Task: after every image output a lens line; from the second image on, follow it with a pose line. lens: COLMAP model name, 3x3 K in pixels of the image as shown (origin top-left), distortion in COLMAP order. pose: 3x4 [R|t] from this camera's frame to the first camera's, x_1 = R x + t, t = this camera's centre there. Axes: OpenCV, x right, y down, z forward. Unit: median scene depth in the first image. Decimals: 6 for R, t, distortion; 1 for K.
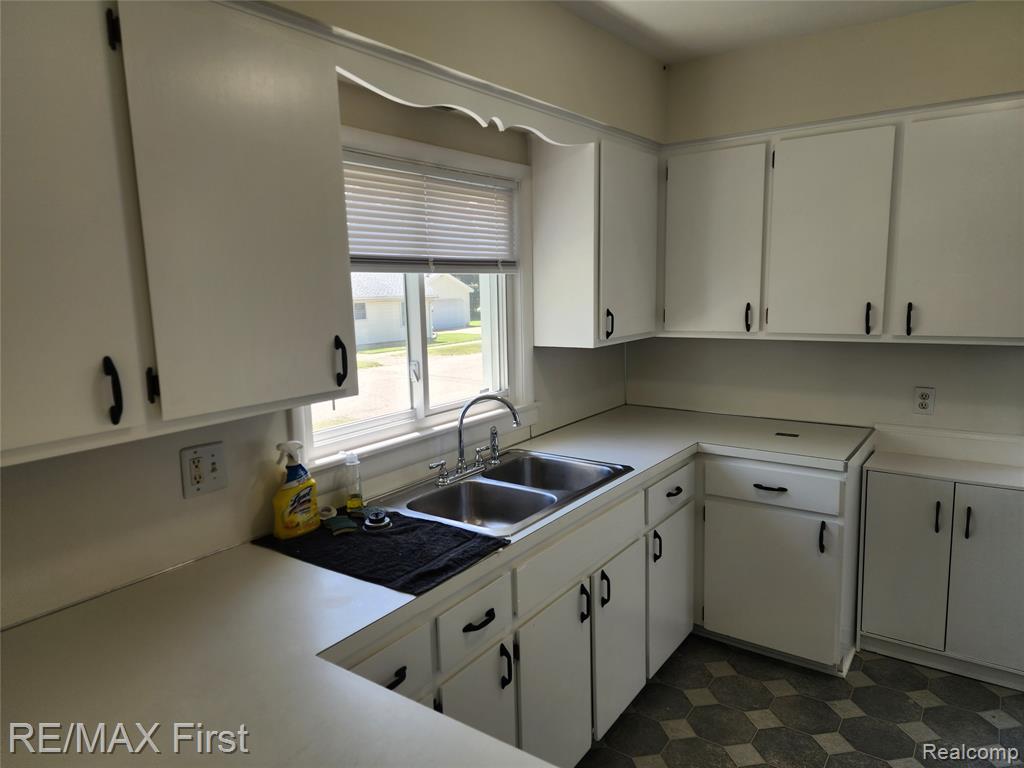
lens RADIAL K [[683.4, 0, 509.0], [0, 683.4, 384.9], [0, 0, 1]] dist [0.002299, -0.003569]
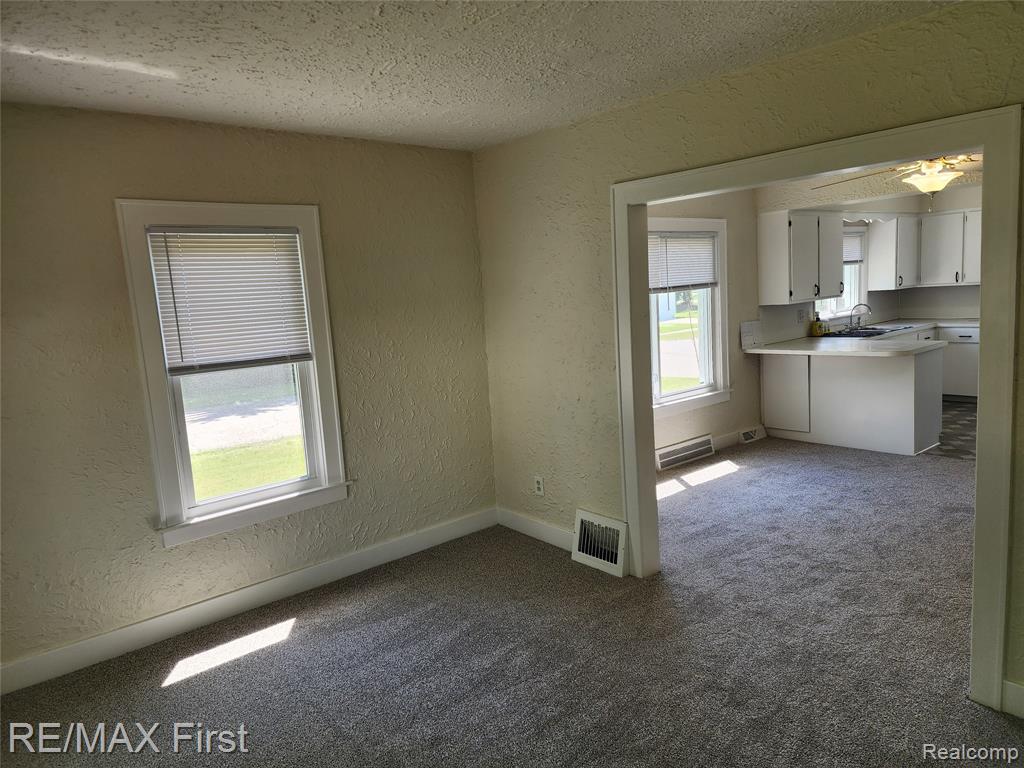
lens RADIAL K [[683.4, 0, 513.7], [0, 683.4, 378.9], [0, 0, 1]] dist [0.002299, -0.003569]
pose [[0.965833, -0.003732, -0.259139, -0.646277], [0.002610, 0.999986, -0.004670, 0.314161], [0.259153, 0.003834, 0.965829, -2.073871]]
